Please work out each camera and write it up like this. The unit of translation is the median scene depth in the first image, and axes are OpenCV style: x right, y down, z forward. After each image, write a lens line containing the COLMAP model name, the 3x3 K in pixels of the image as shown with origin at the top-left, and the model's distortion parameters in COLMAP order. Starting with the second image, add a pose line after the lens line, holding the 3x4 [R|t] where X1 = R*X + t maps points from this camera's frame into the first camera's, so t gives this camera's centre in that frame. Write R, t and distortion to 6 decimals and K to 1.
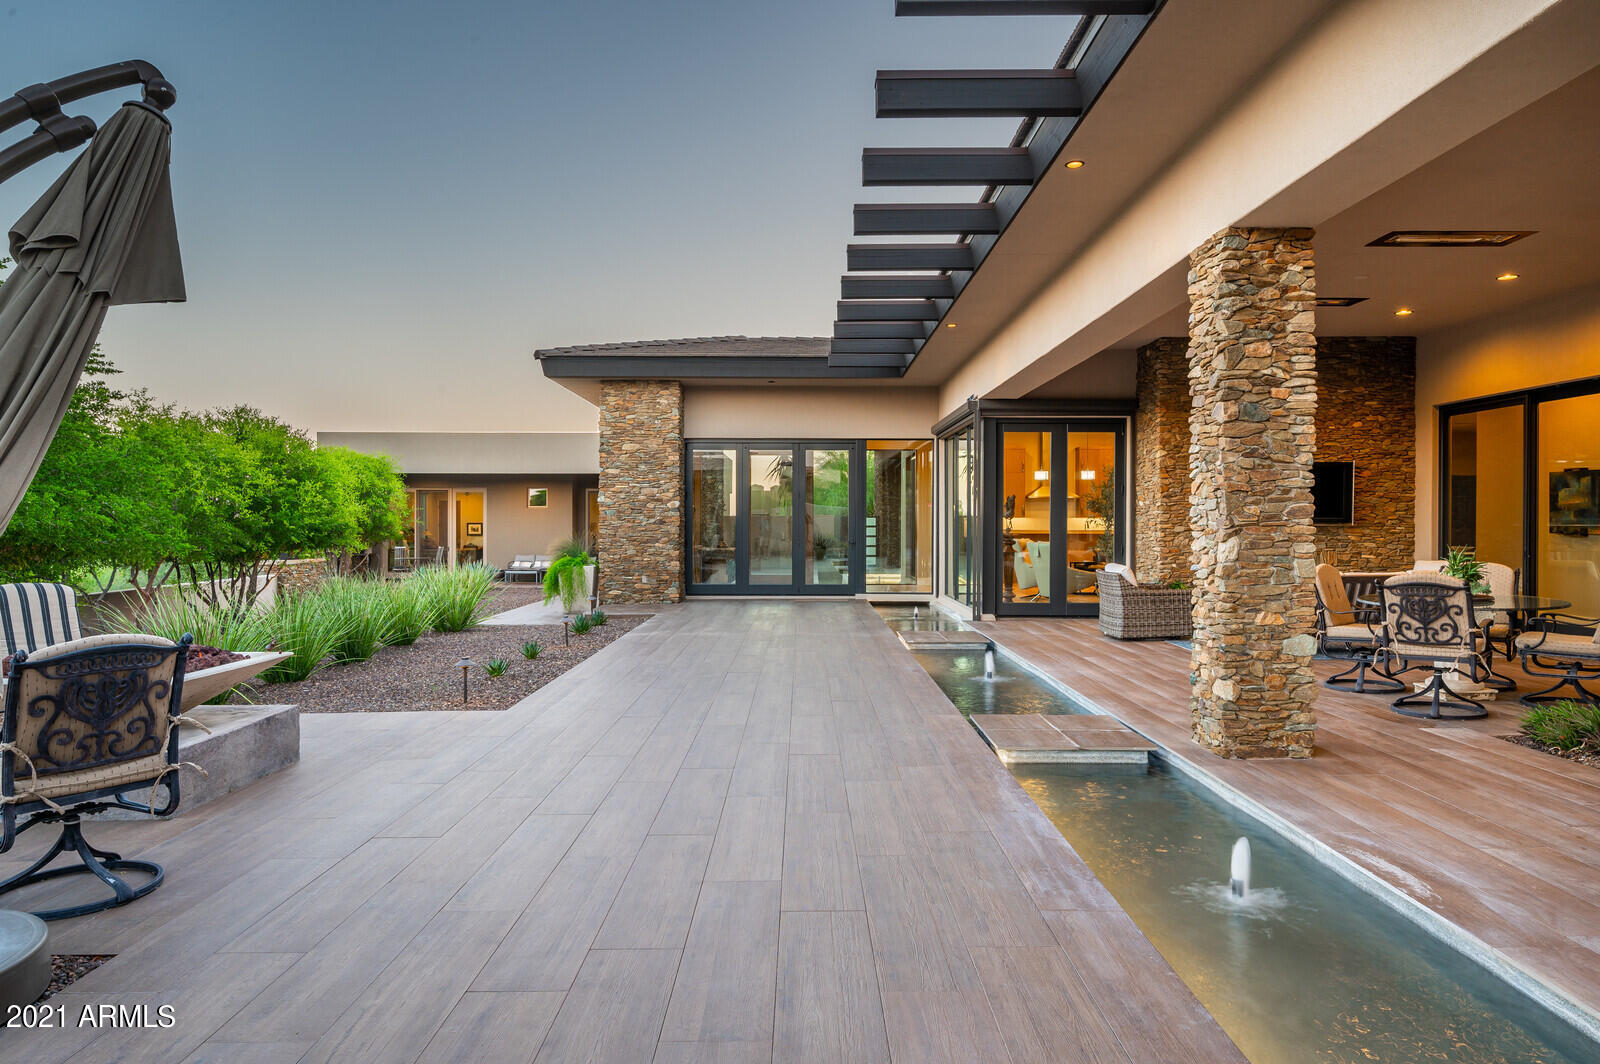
lens RADIAL K [[1020.0, 0, 798.9], [0, 1020.0, 525.2], [0, 0, 1]] dist [-0.001134, 0.001058]
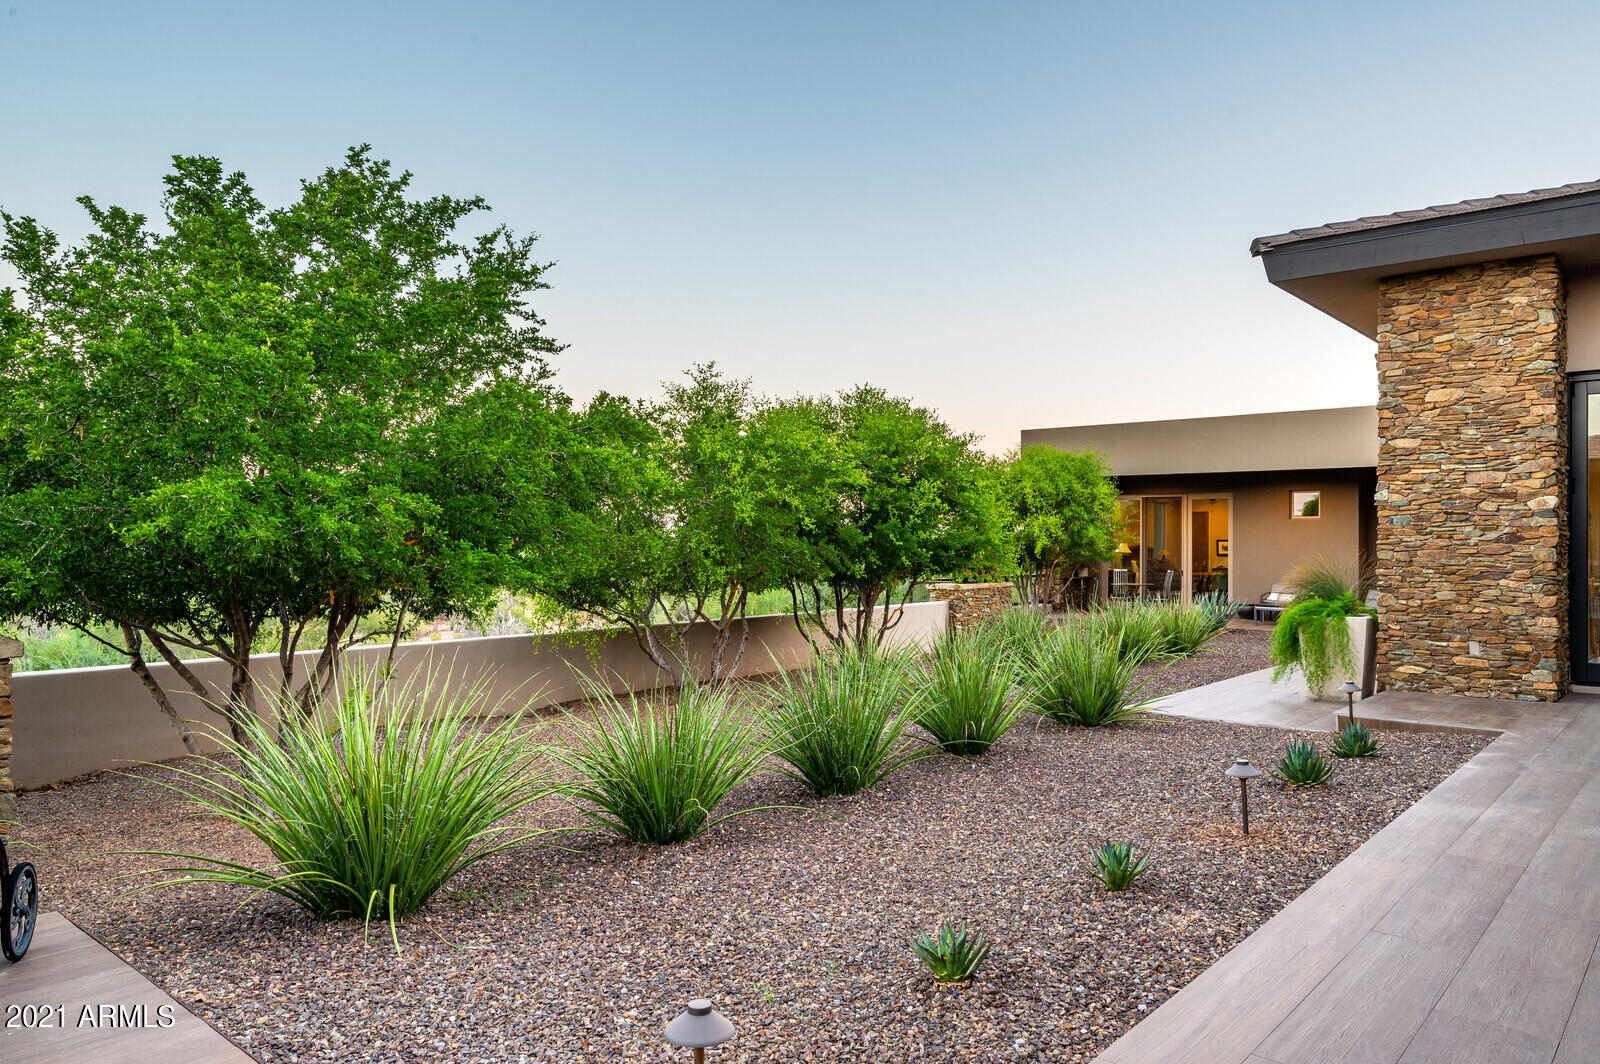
lens RADIAL K [[1052.6, 0, 800.8], [0, 1052.6, 527.7], [0, 0, 1]] dist [0.000809, -0.002020]
pose [[0.747137, -0.003721, -0.664660, -0.052239], [-0.005784, 0.999910, -0.012100, 0.000063], [0.664645, 0.012885, 0.747048, 0.375746]]
